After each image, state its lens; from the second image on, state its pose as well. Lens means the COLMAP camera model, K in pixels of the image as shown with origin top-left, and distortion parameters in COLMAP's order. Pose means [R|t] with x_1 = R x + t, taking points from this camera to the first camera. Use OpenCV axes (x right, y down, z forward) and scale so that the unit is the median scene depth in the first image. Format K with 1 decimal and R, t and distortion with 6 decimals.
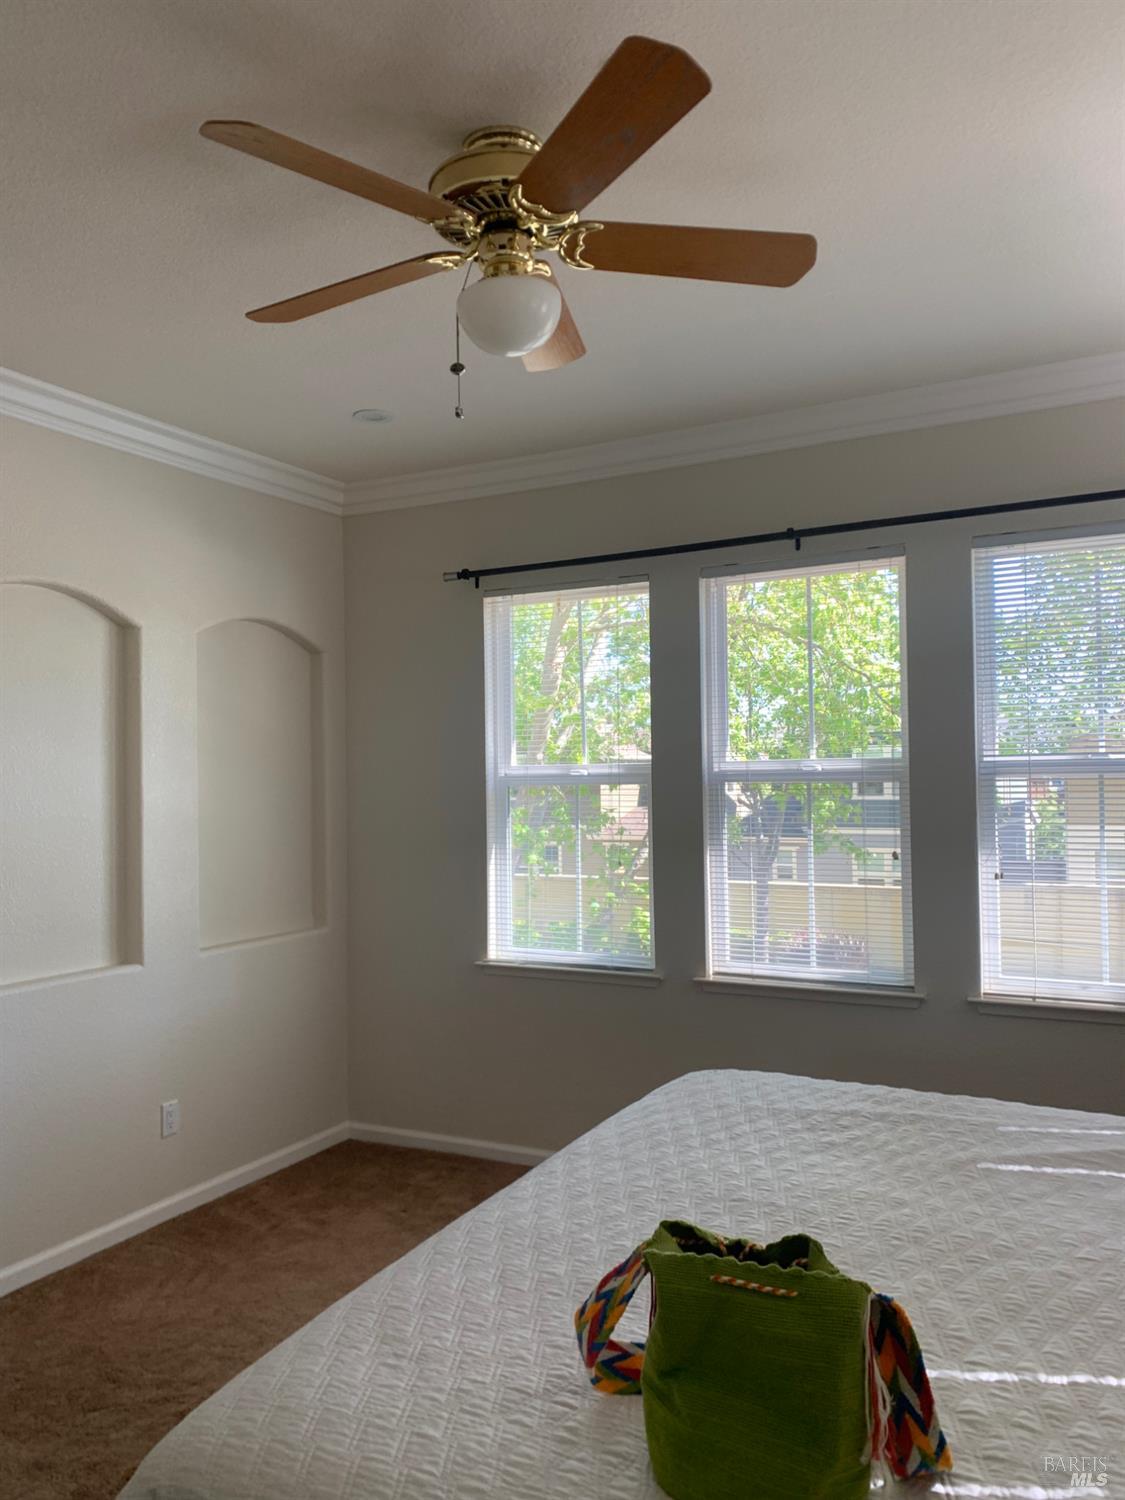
lens RADIAL K [[1108.2, 0, 562.5], [0, 1108.2, 750.0], [0, 0, 1]] dist [0.001330, -0.002023]
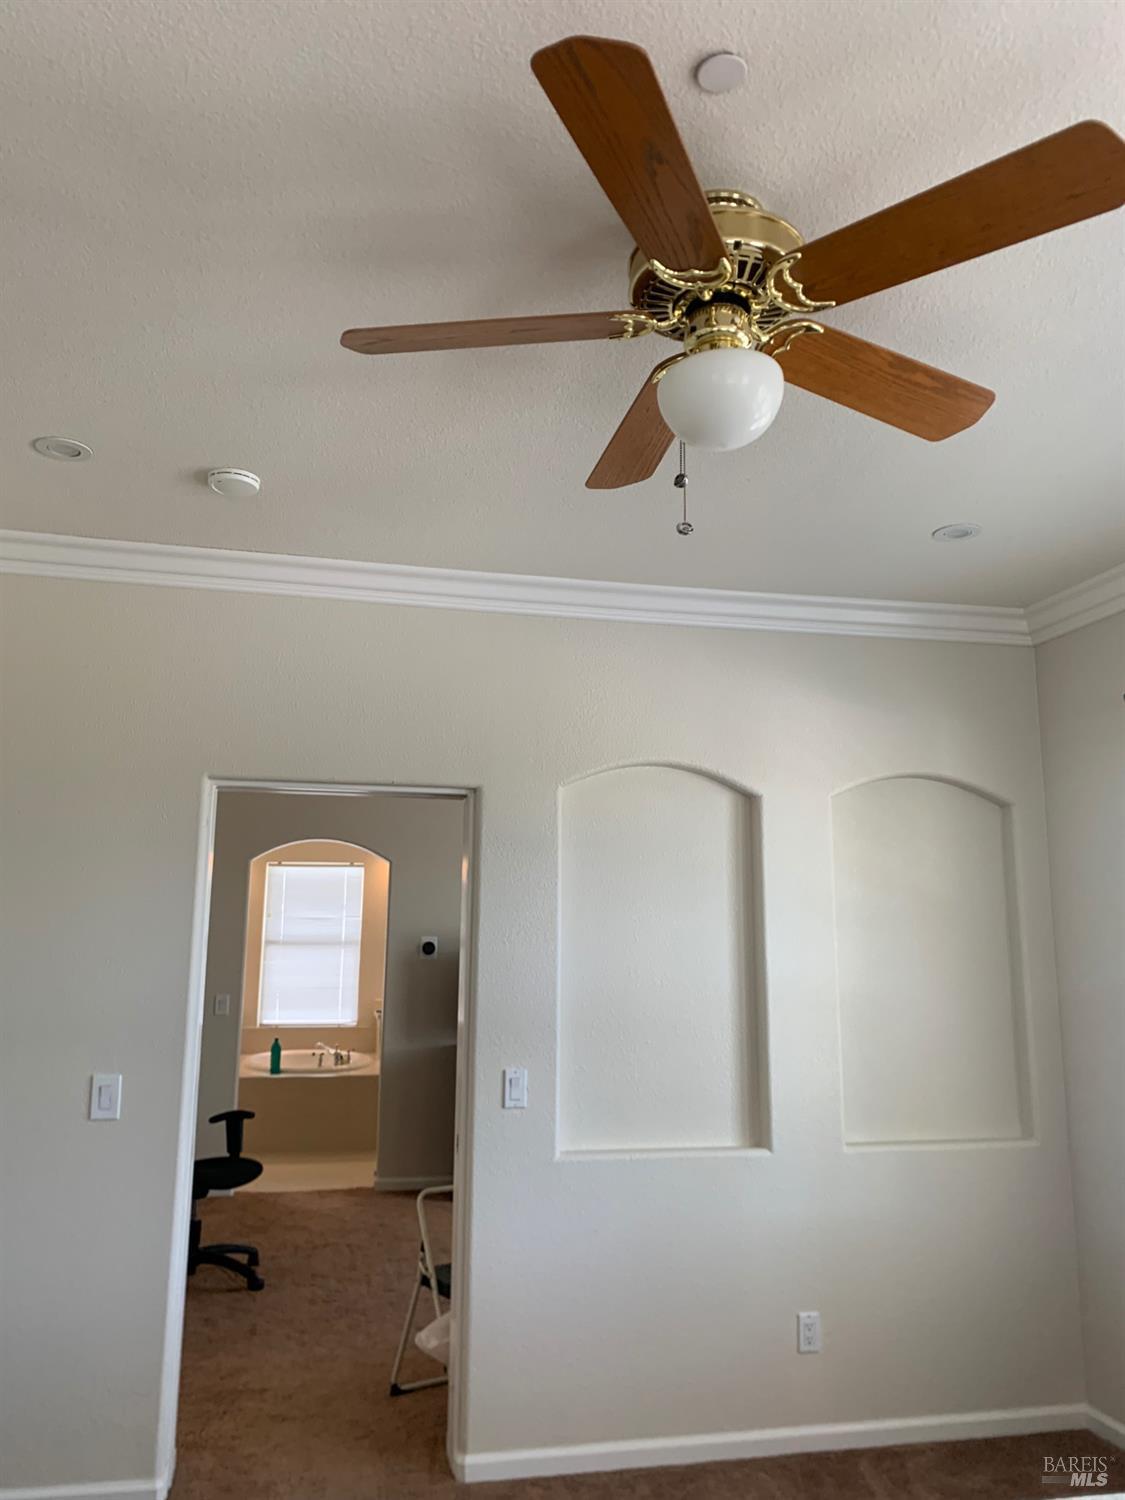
lens RADIAL K [[1128.6, 0, 562.5], [0, 1128.6, 750.0], [0, 0, 1]] dist [0.006153, 0.001078]
pose [[0.660348, -0.108807, -0.743036, 0.251559], [-0.000013, 0.989446, -0.144902, -0.004763], [0.750960, 0.095695, 0.653377, 0.198749]]
